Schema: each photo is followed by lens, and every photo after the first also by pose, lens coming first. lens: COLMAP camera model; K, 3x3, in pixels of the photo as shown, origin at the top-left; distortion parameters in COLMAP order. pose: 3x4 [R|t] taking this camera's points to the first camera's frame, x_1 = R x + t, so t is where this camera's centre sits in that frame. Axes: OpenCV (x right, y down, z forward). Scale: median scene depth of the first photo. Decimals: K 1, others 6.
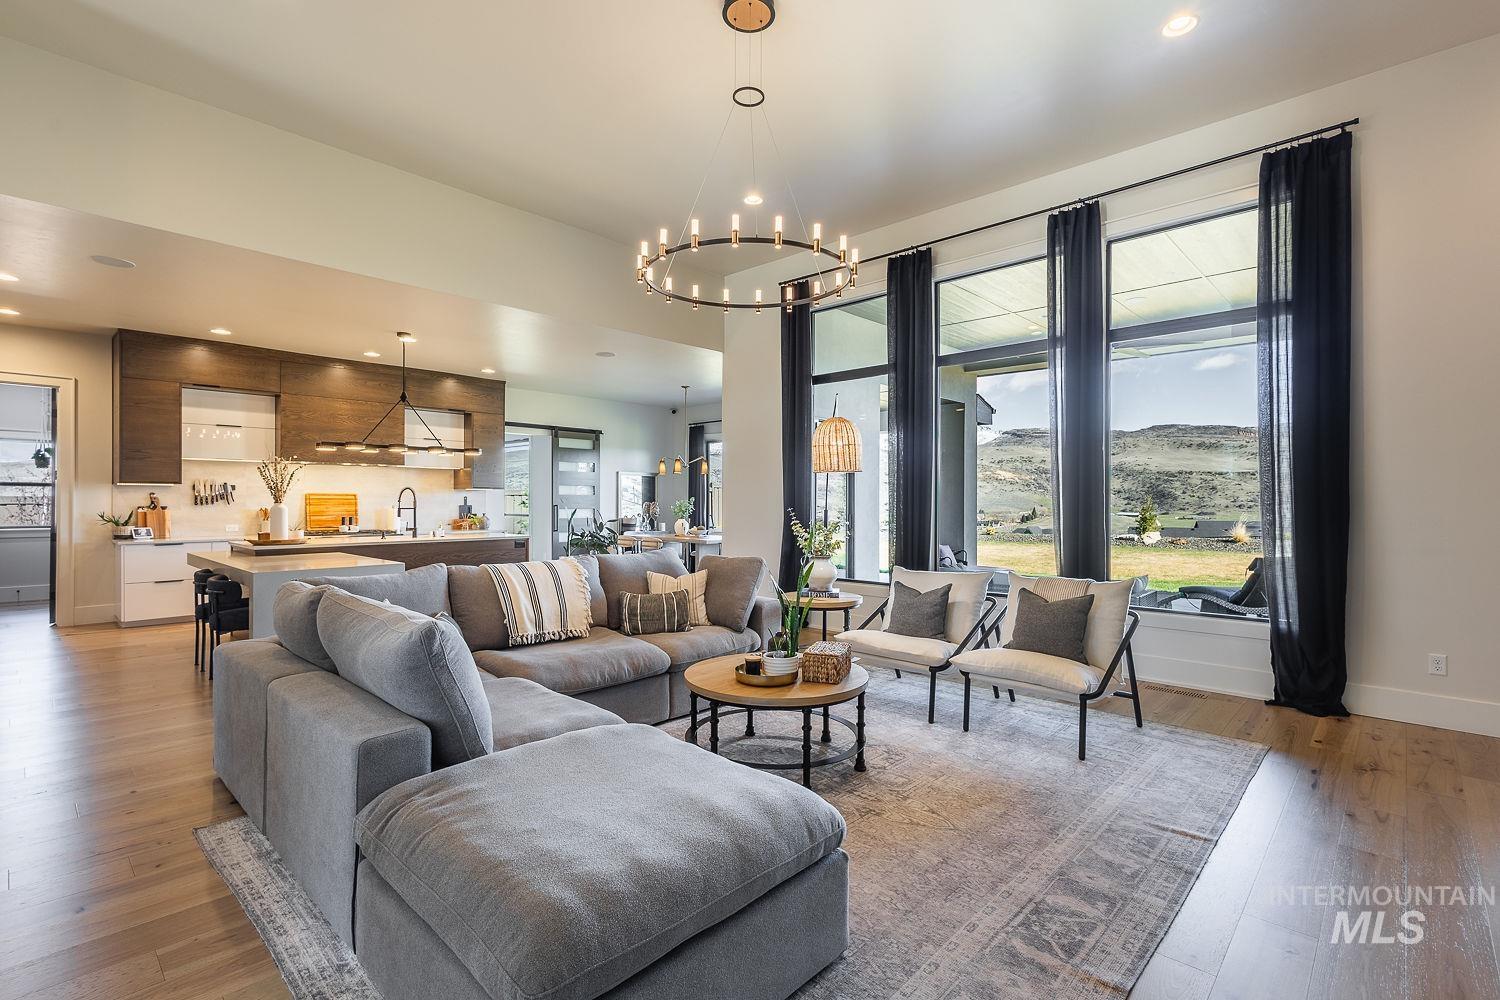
lens RADIAL K [[697.8, 0, 750.0], [0, 697.8, 500.0], [0, 0, 1]] dist [0.007915, -0.000069]
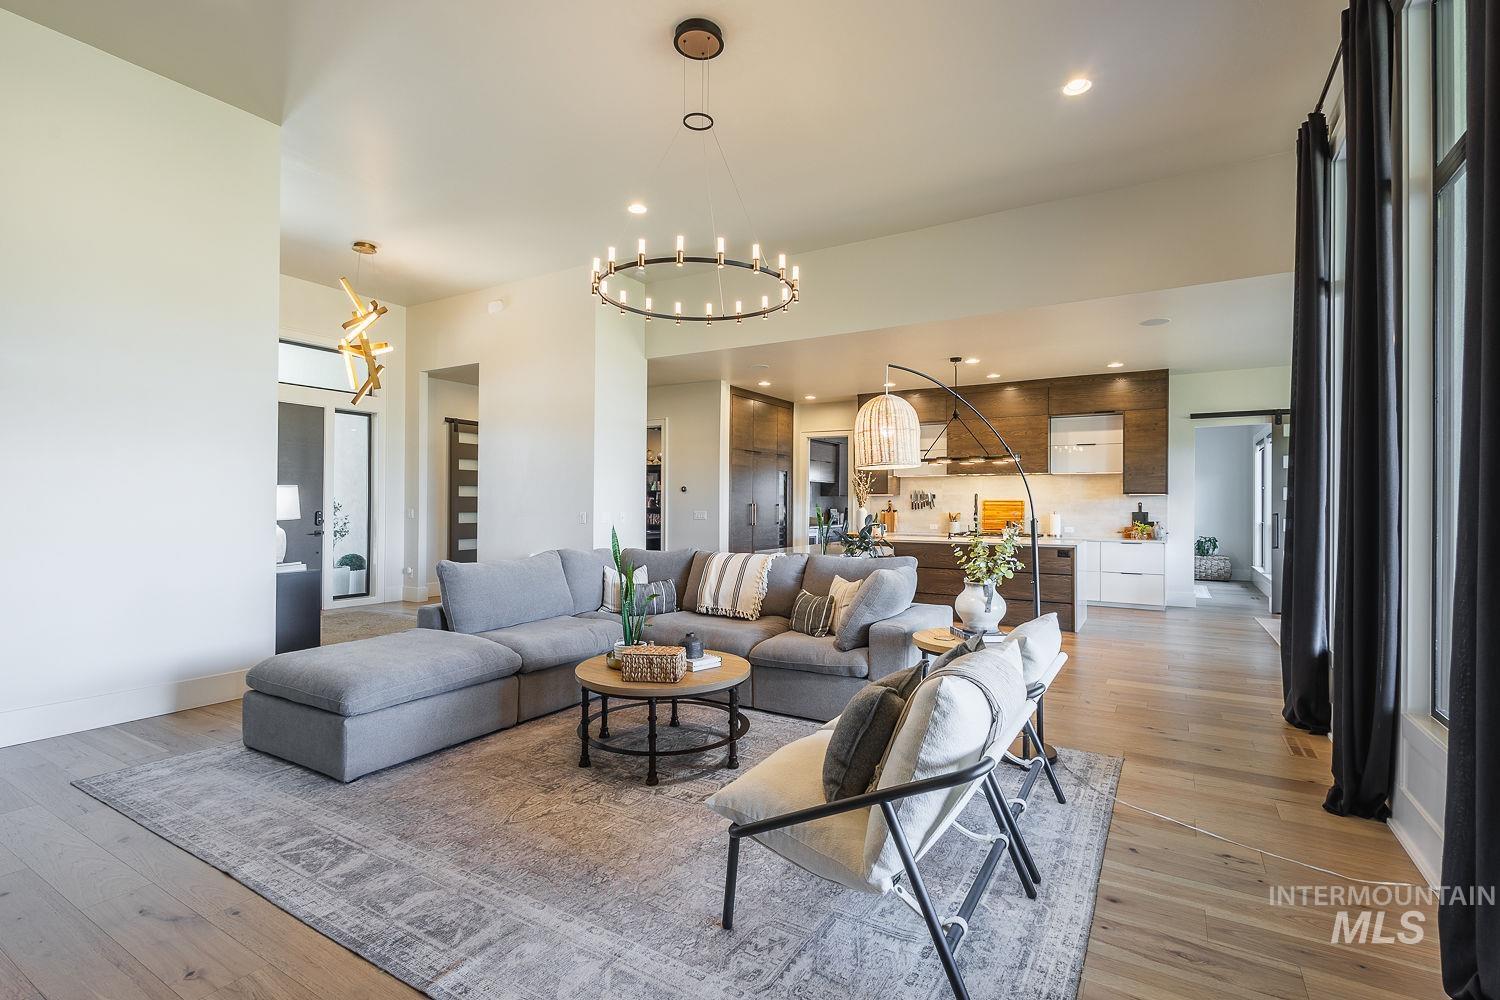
lens RADIAL K [[684.8, 0, 747.0], [0, 684.8, 501.3], [0, 0, 1]] dist [0.003681, -0.001036]
pose [[0.210550, -0.005583, -0.977567, 0.488338], [-0.003699, 0.999972, -0.006507, 0.001576], [0.977576, 0.004986, 0.210524, 0.408281]]
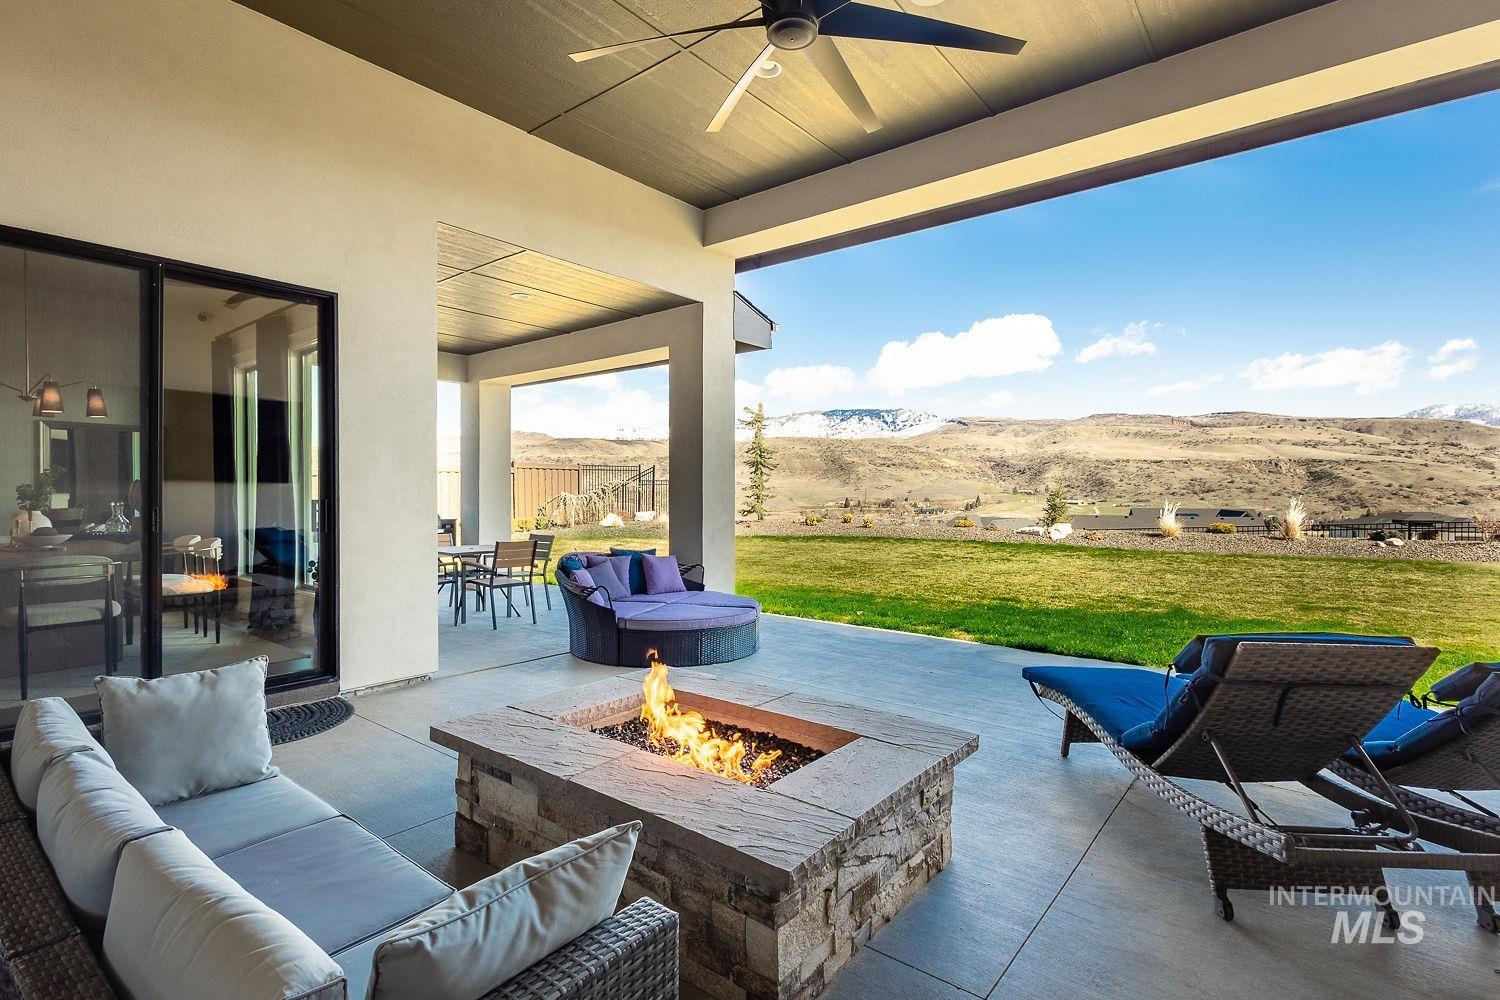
lens RADIAL K [[702.4, 0, 745.3], [0, 702.4, 502.0], [0, 0, 1]] dist [0.001718, -0.000333]
pose [[0.997990, -0.002516, 0.063315, 0.490955], [0.001284, 0.999809, 0.019486, 0.018708], [-0.063352, -0.019365, 0.997803, 0.695999]]
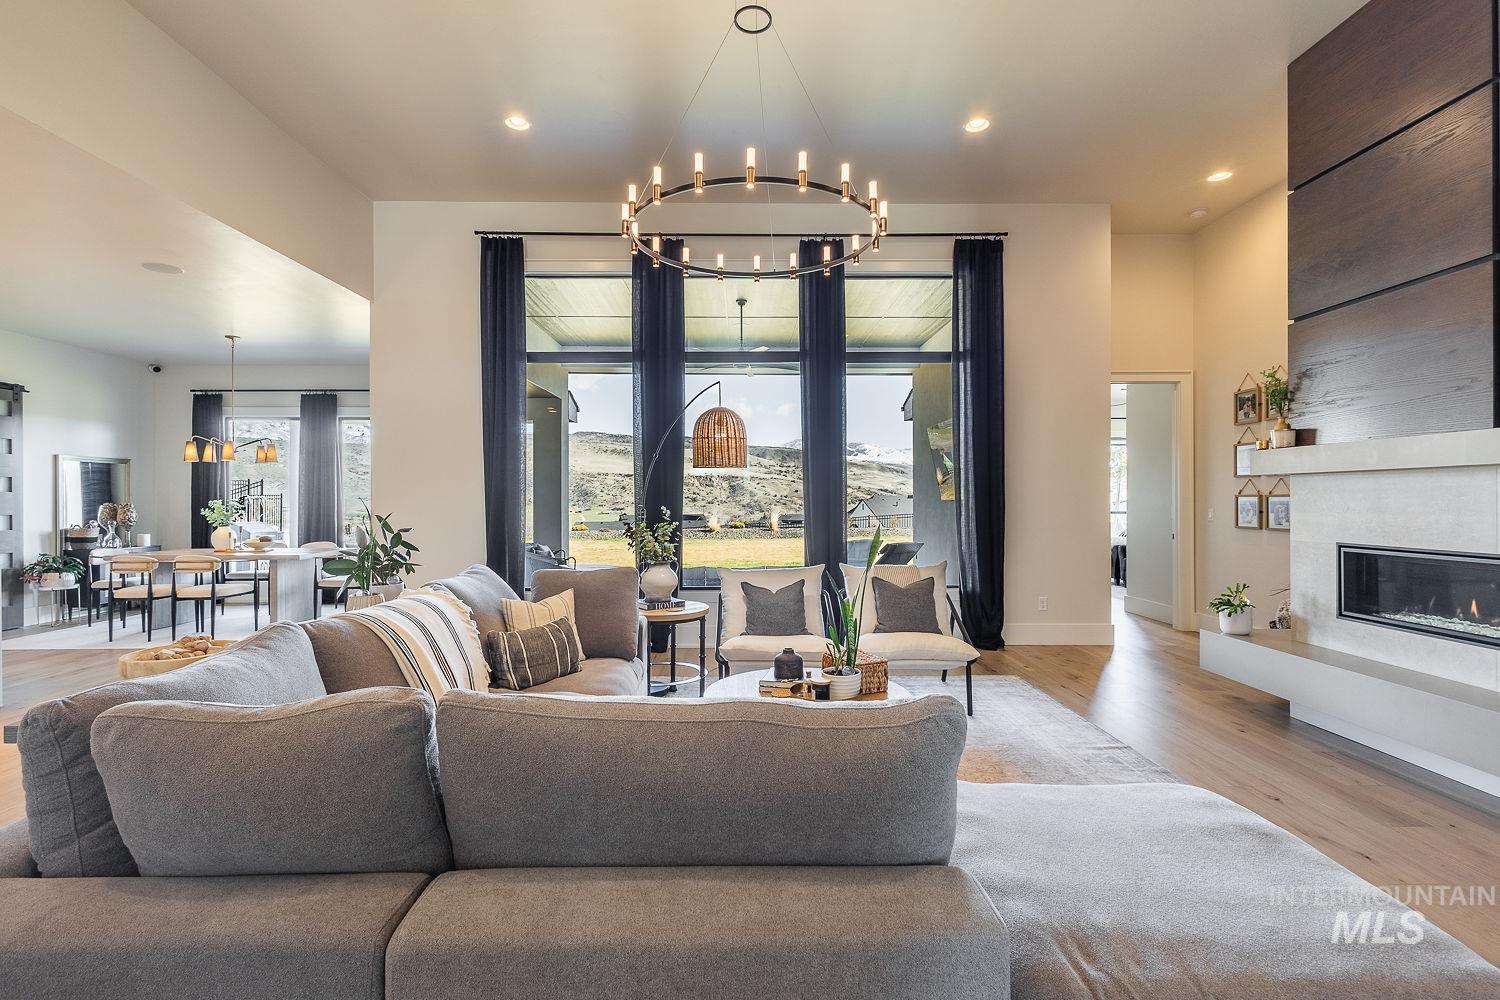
lens RADIAL K [[692.9, 0, 750.0], [0, 692.9, 500.0], [0, 0, 1]] dist [0.006256, -0.000583]
pose [[0.717310, -0.005581, 0.696731, -0.283752], [0.003714, 0.999984, 0.004187, -0.000847], [-0.696744, -0.000416, 0.717320, 0.191745]]
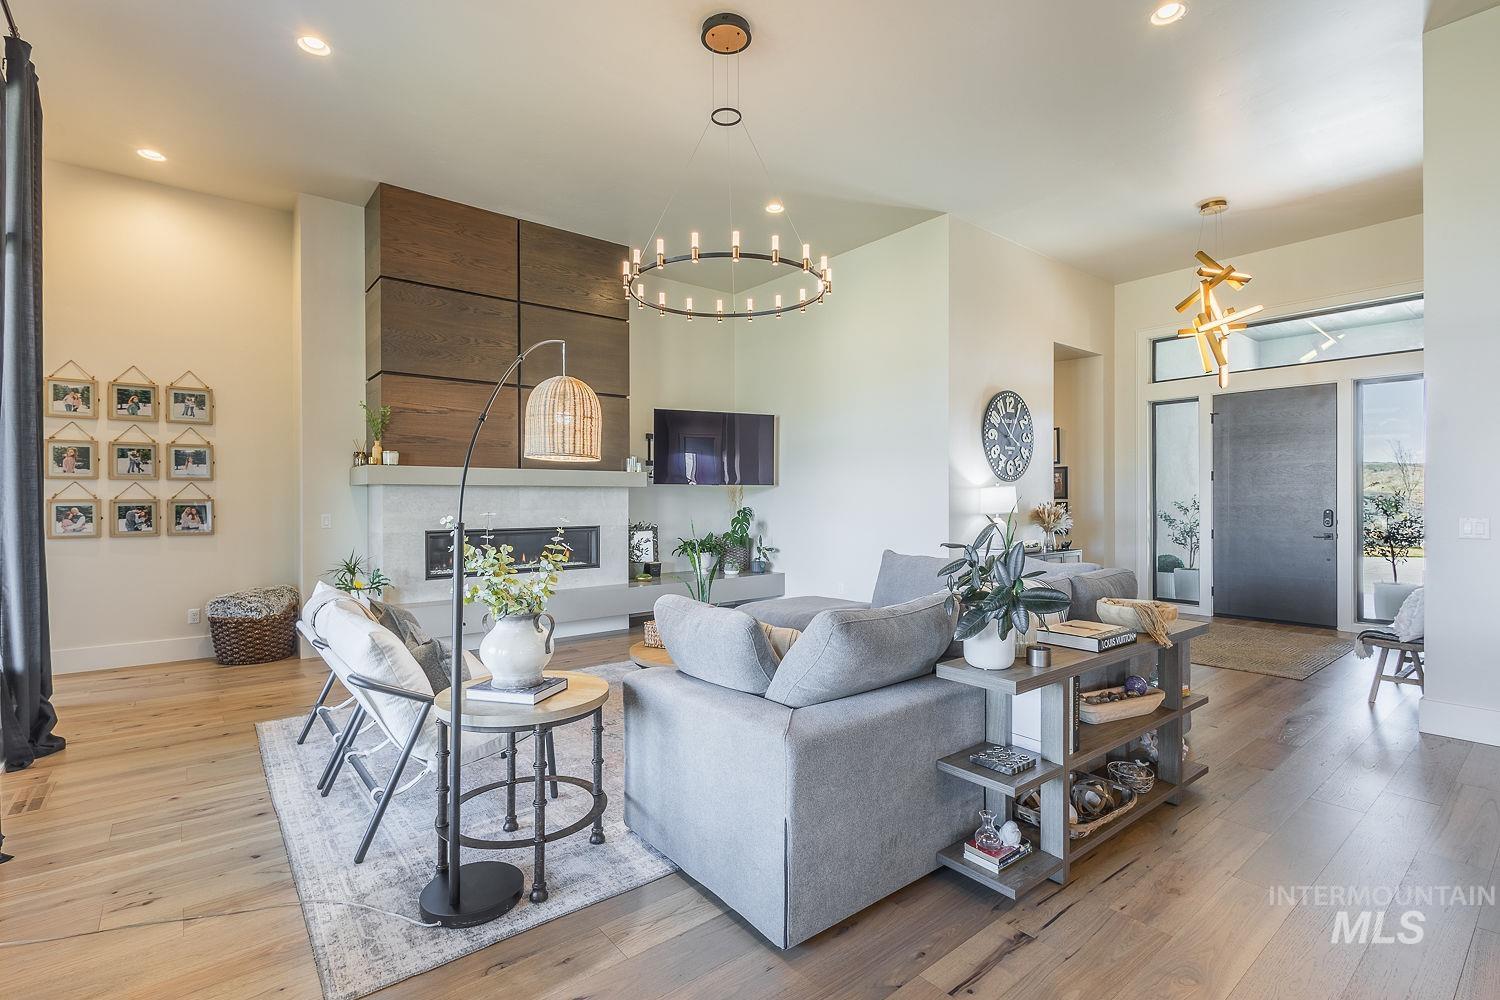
lens RADIAL K [[692.9, 0, 750.0], [0, 692.9, 500.0], [0, 0, 1]] dist [0.006256, -0.000583]
pose [[-0.992077, 0.000579, 0.125629, -0.081570], [0.000393, 0.999999, -0.001508, 0.000751], [-0.125629, -0.001446, -0.992076, 0.969330]]
